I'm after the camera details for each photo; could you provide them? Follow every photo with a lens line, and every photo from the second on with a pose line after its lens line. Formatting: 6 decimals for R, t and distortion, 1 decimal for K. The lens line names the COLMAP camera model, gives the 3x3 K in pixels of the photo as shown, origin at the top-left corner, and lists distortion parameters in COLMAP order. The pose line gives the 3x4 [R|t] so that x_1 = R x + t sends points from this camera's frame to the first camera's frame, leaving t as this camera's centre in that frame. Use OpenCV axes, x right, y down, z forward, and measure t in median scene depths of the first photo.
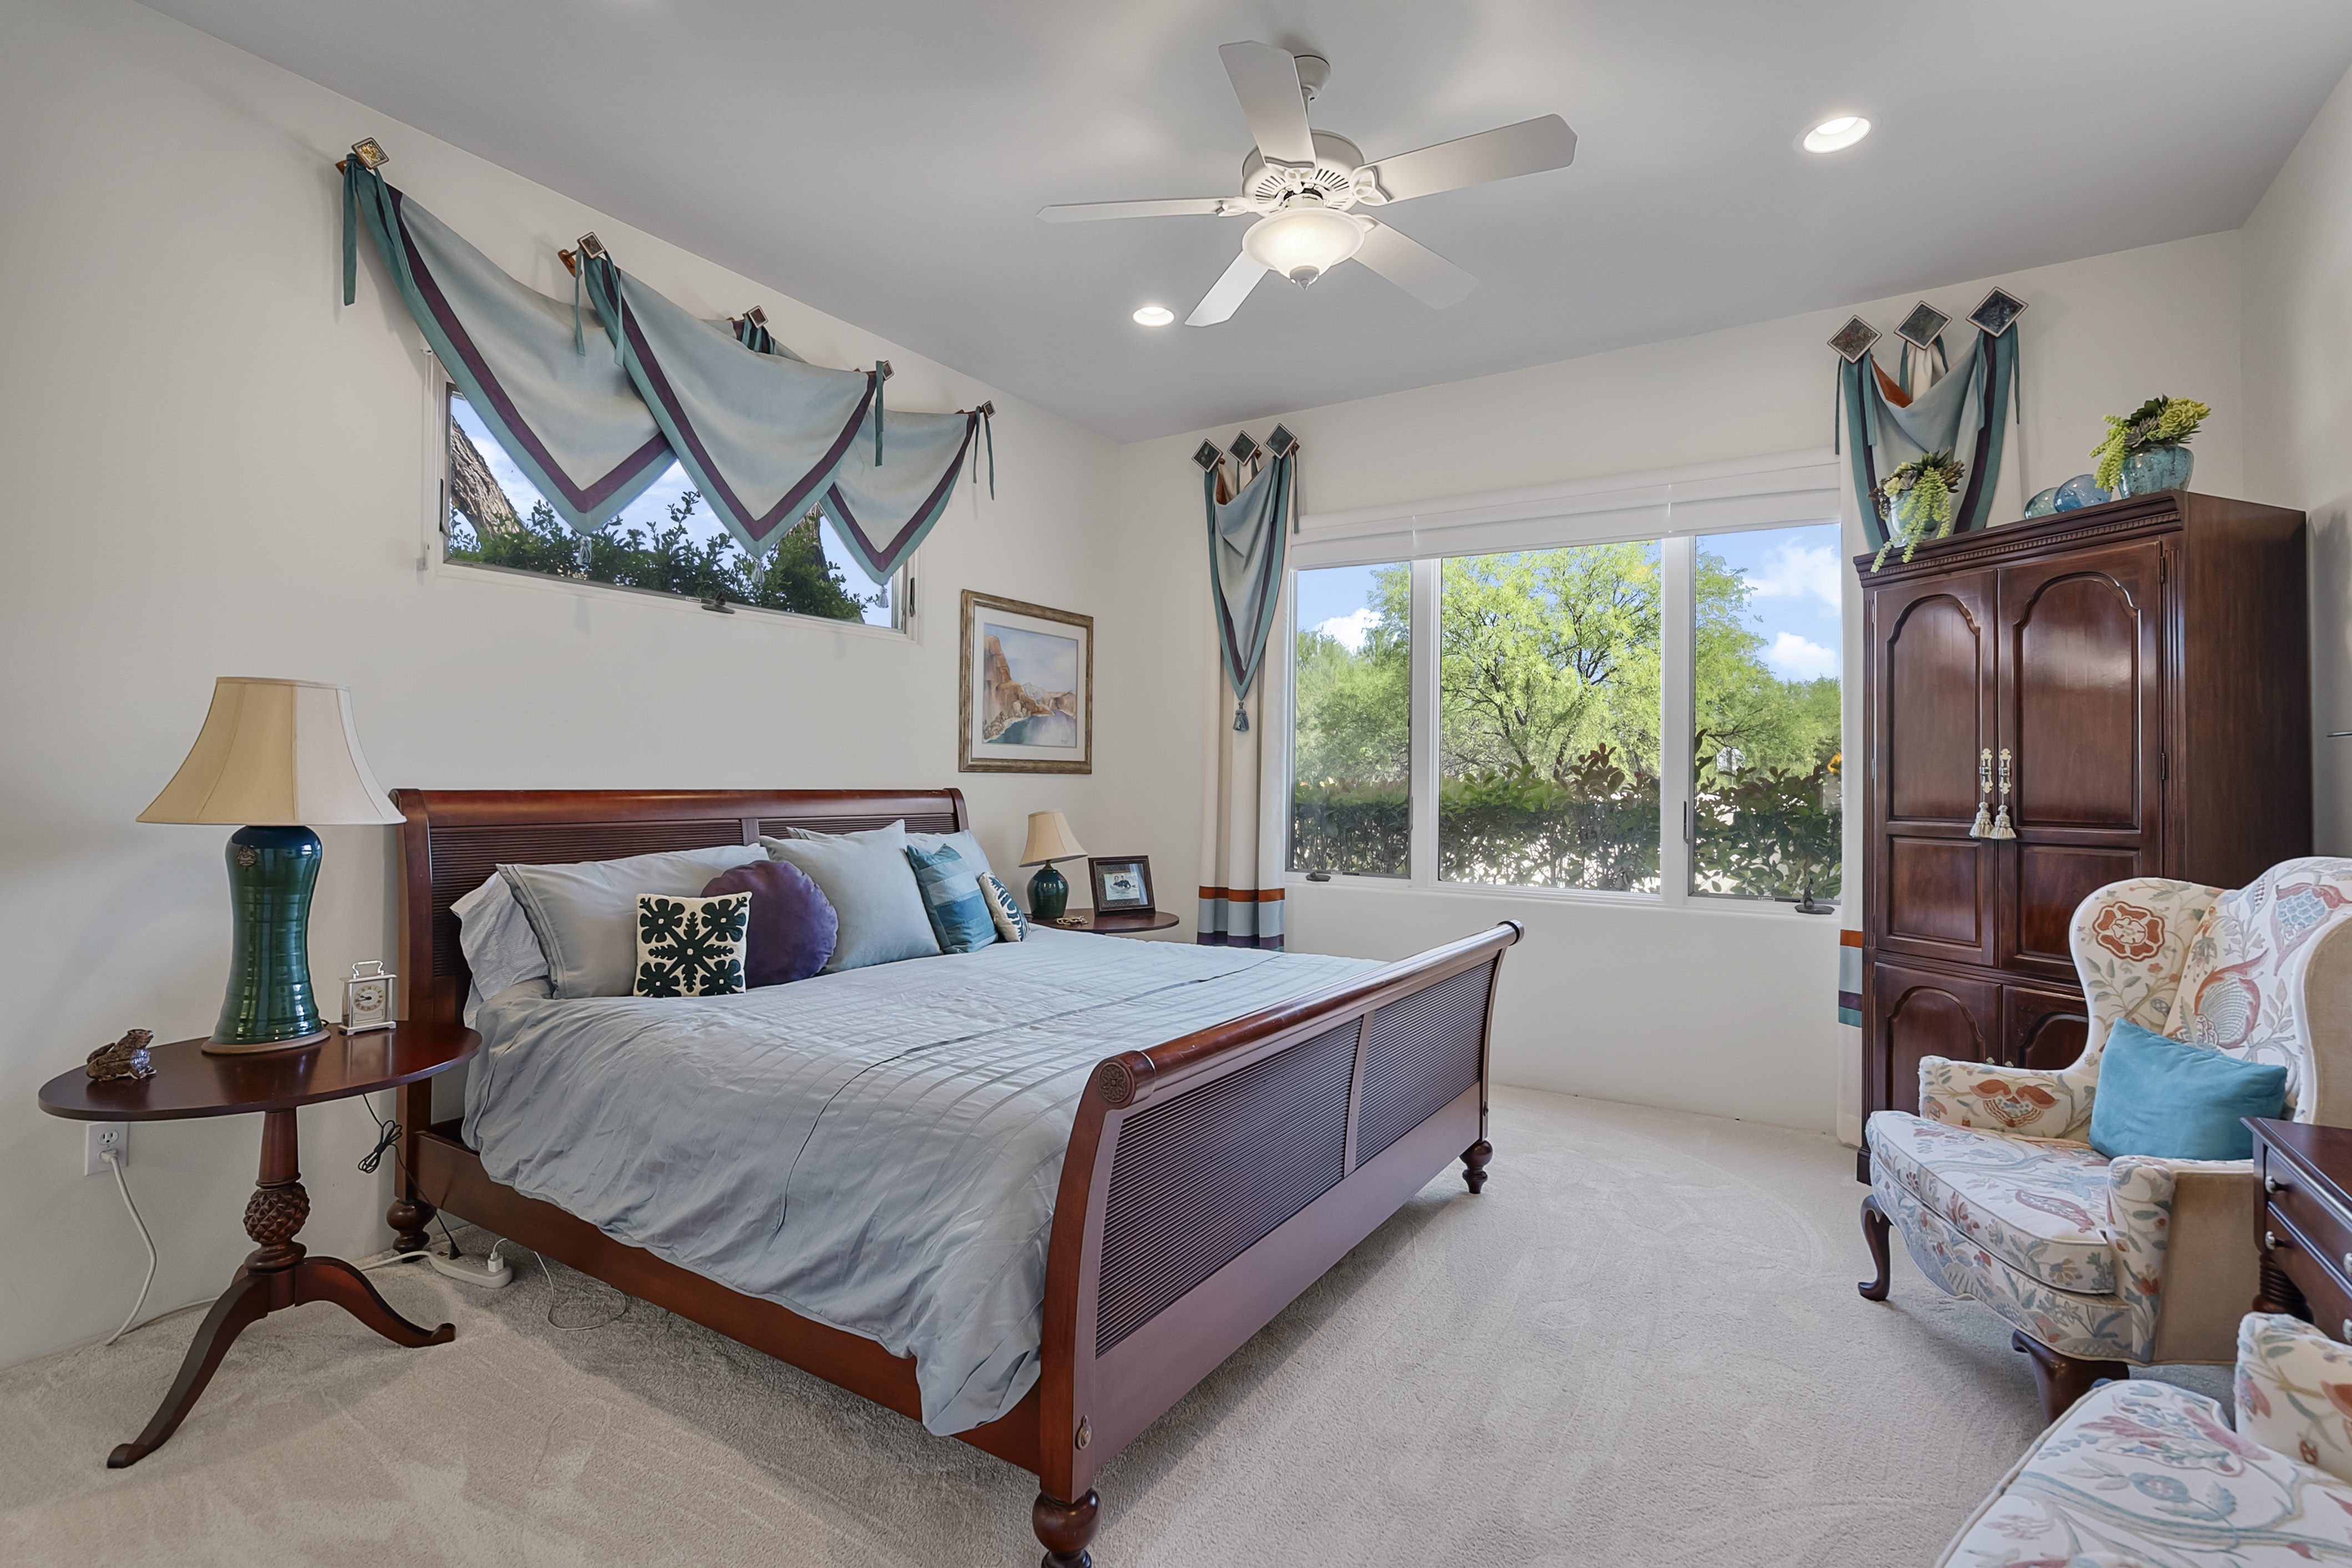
lens RADIAL K [[1072.8, 0, 1191.8], [0, 1072.8, 775.4], [0, 0, 1]] dist [-0.003633, 0.001045]
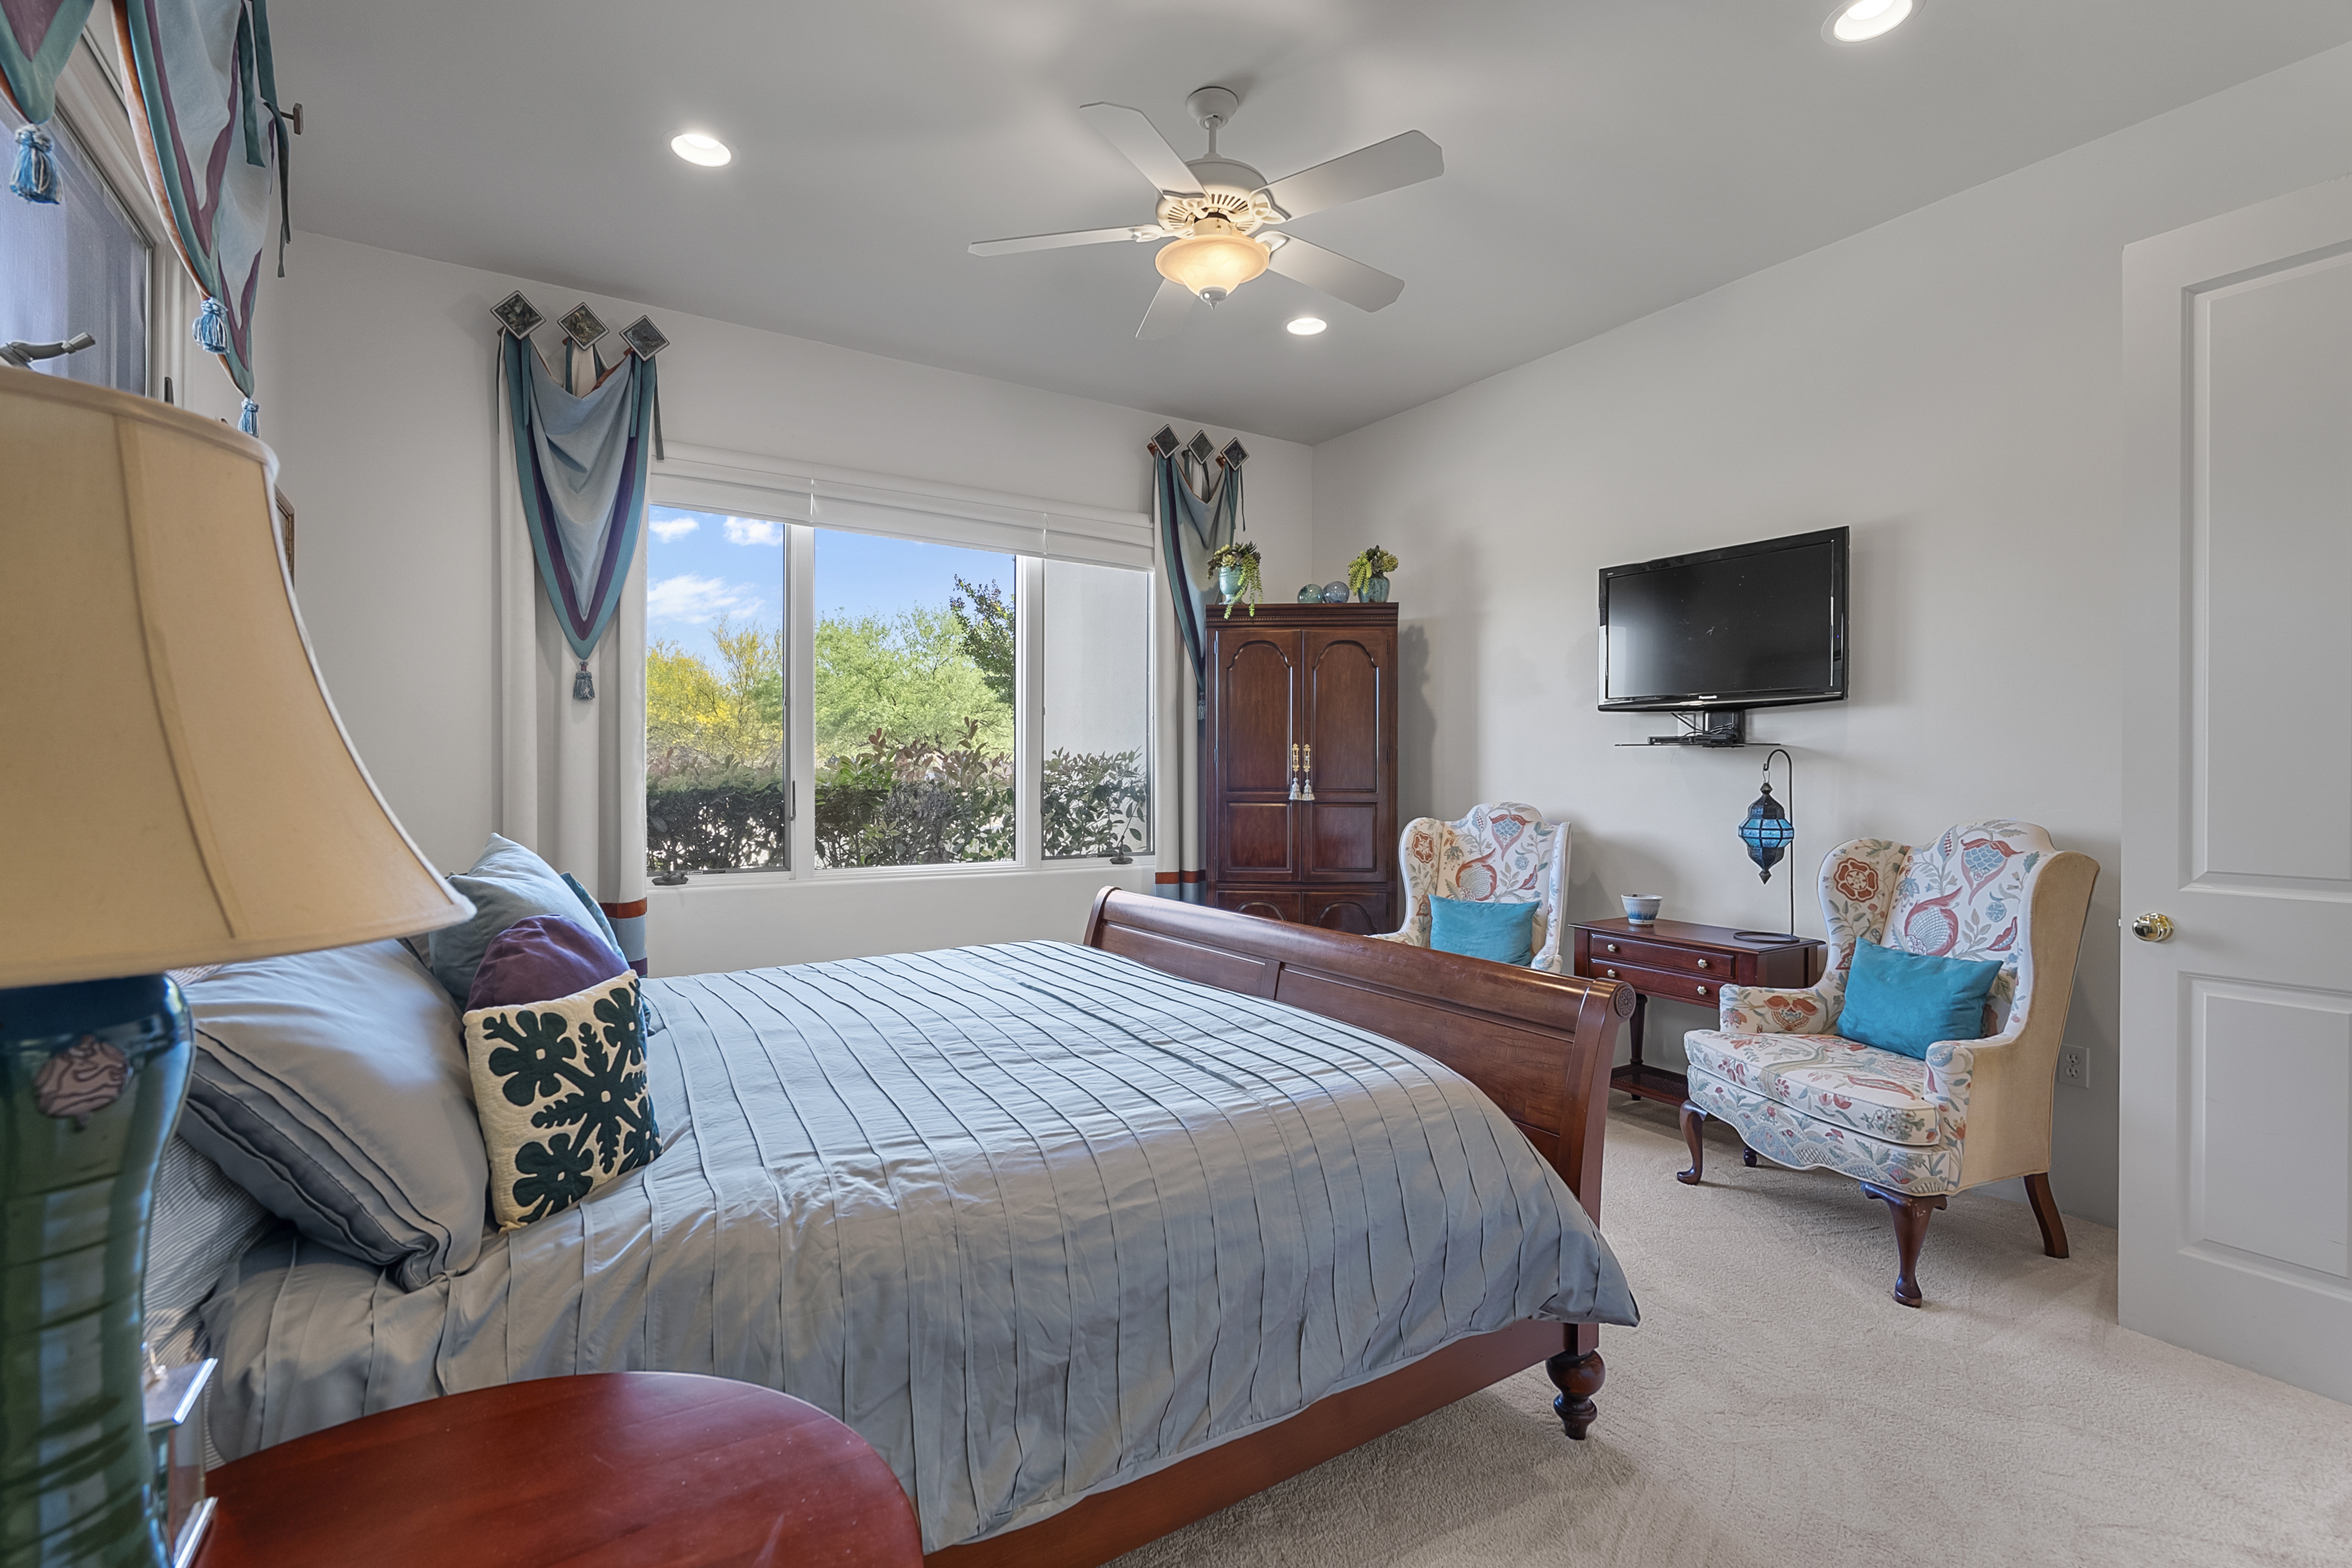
lens RADIAL K [[1072.8, 0, 1181.6], [0, 1072.8, 779.5], [0, 0, 1]] dist [-0.003633, 0.001045]
pose [[0.427025, -0.016629, 0.904087, -0.825227], [-0.004526, 0.999779, 0.020527, -0.004671], [-0.904229, -0.012858, 0.426855, 0.519444]]
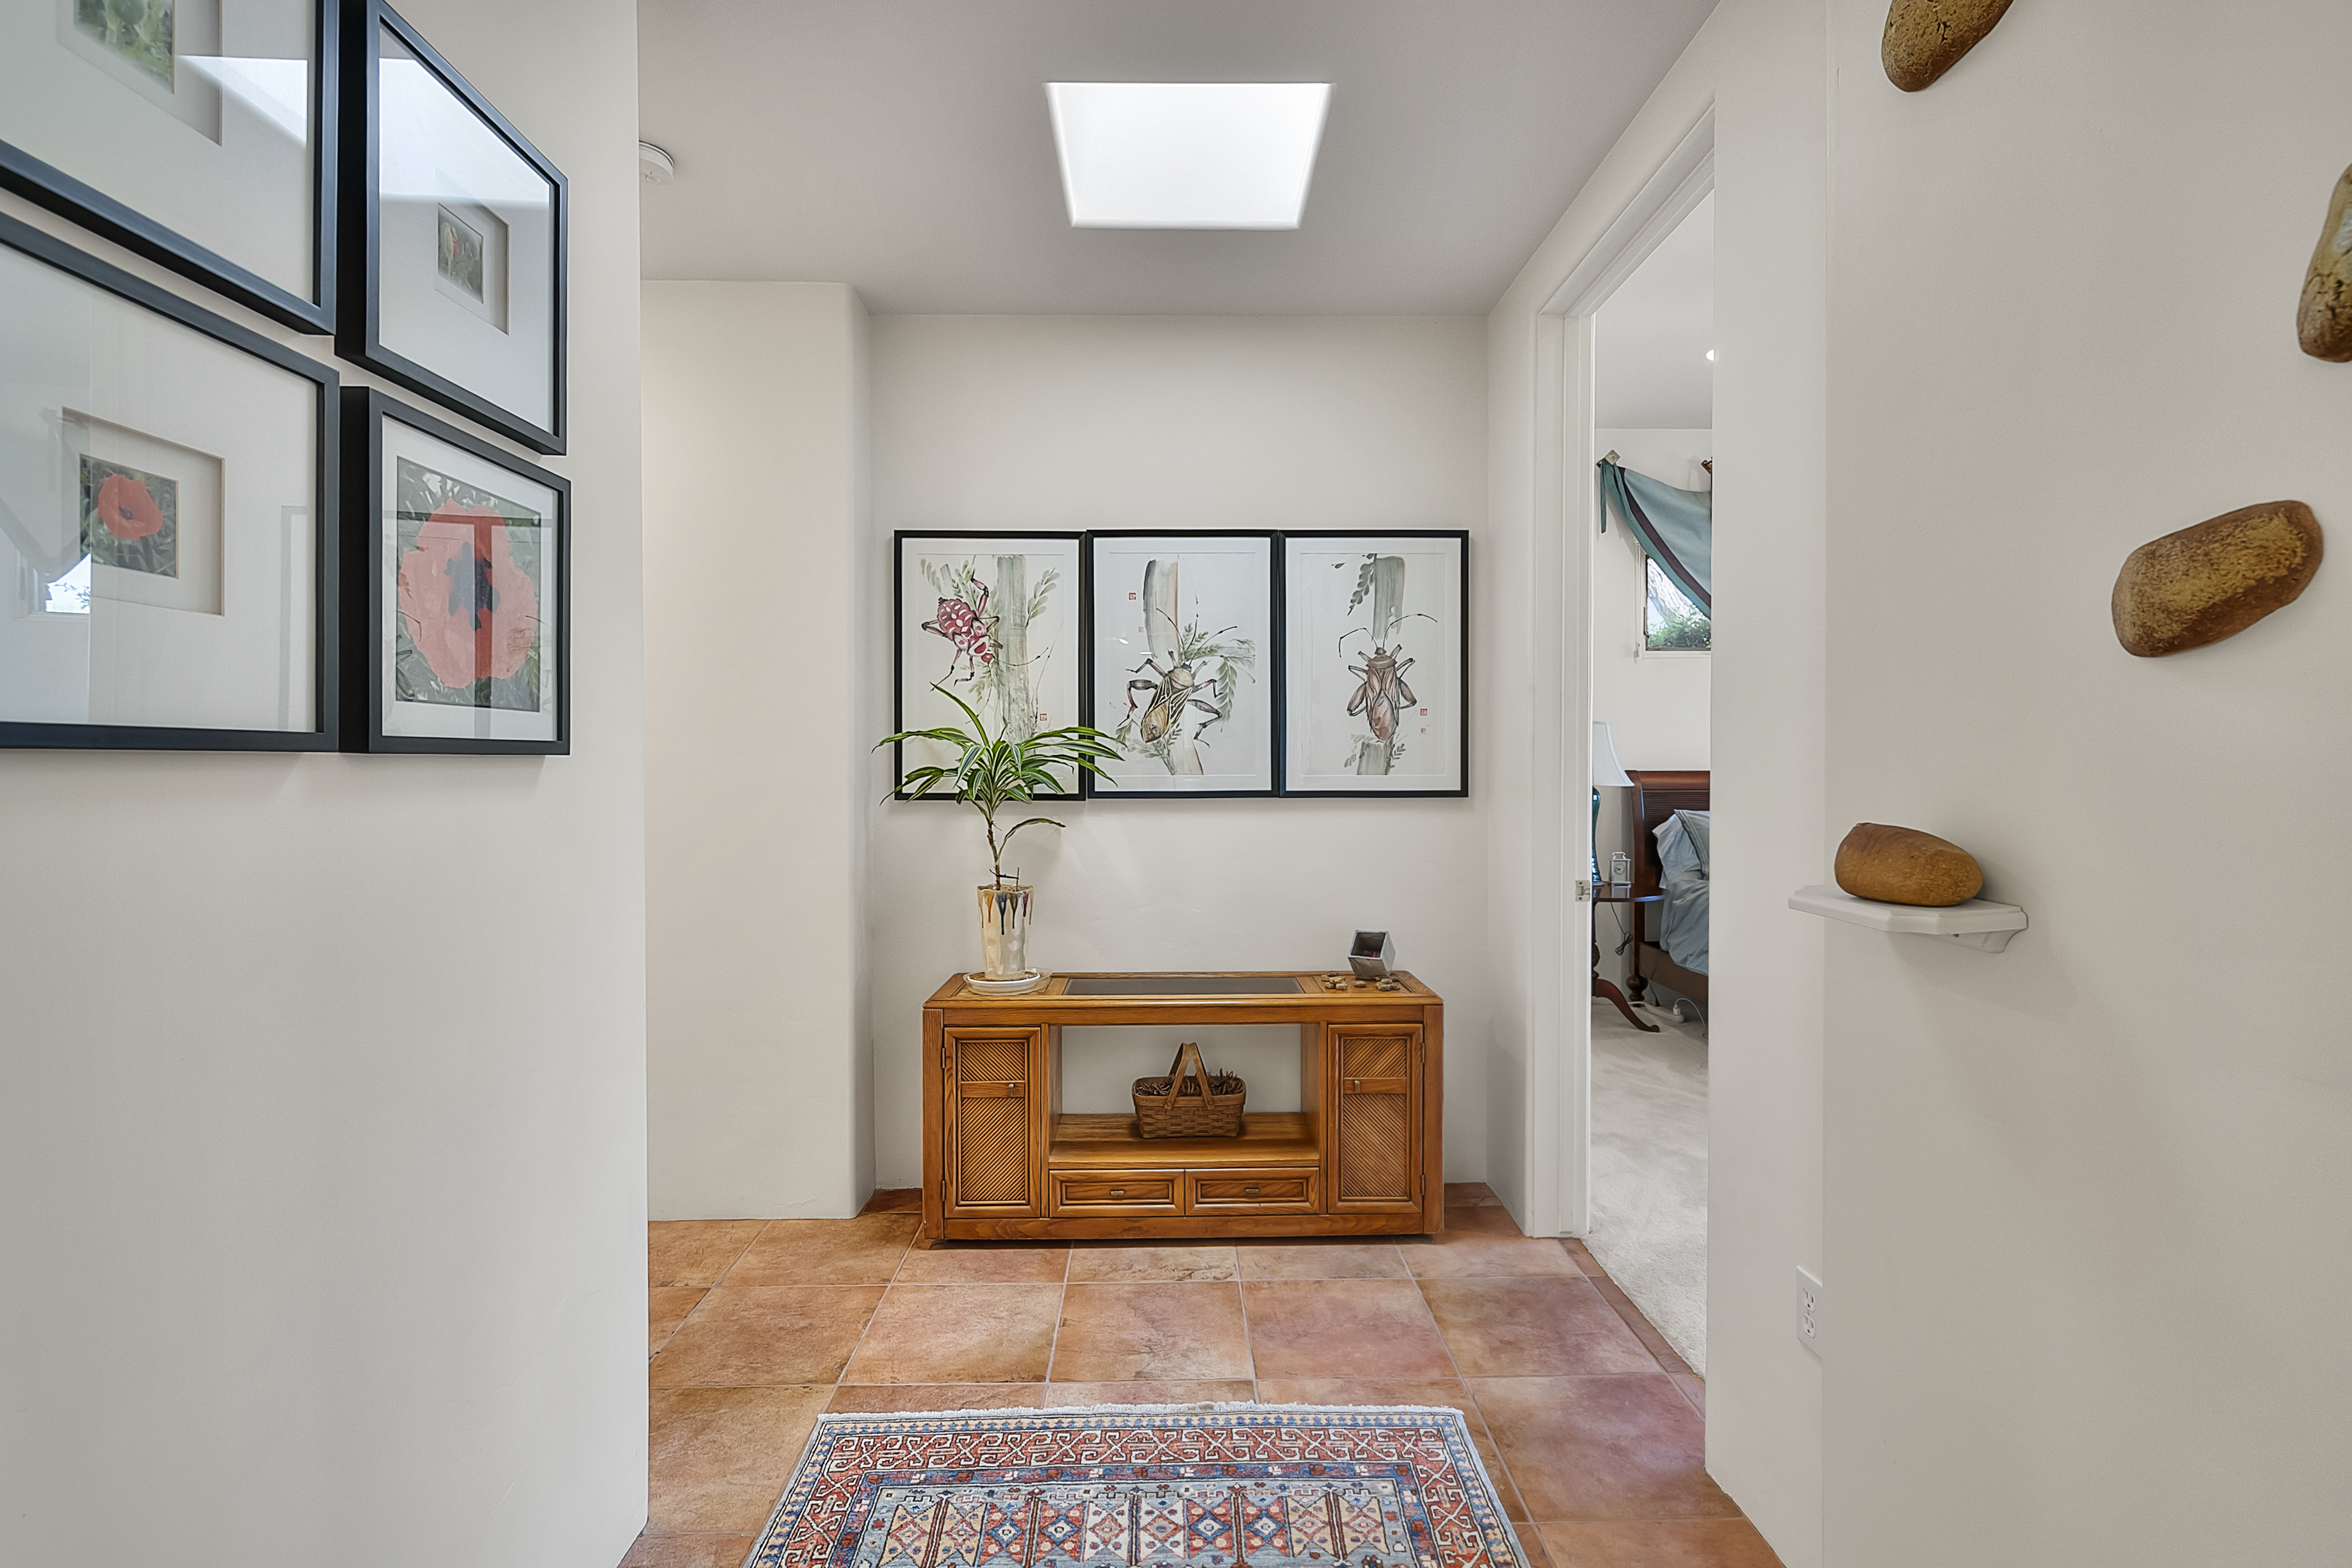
lens RADIAL K [[1072.8, 0, 1186.5], [0, 1072.8, 774.0], [0, 0, 1]] dist [-0.003633, 0.001045]
pose [[0.546304, -0.007811, -0.837551, 0.425721], [0.013017, 0.999915, -0.000834, 0.009987], [0.837486, -0.010447, 0.546359, -0.688618]]
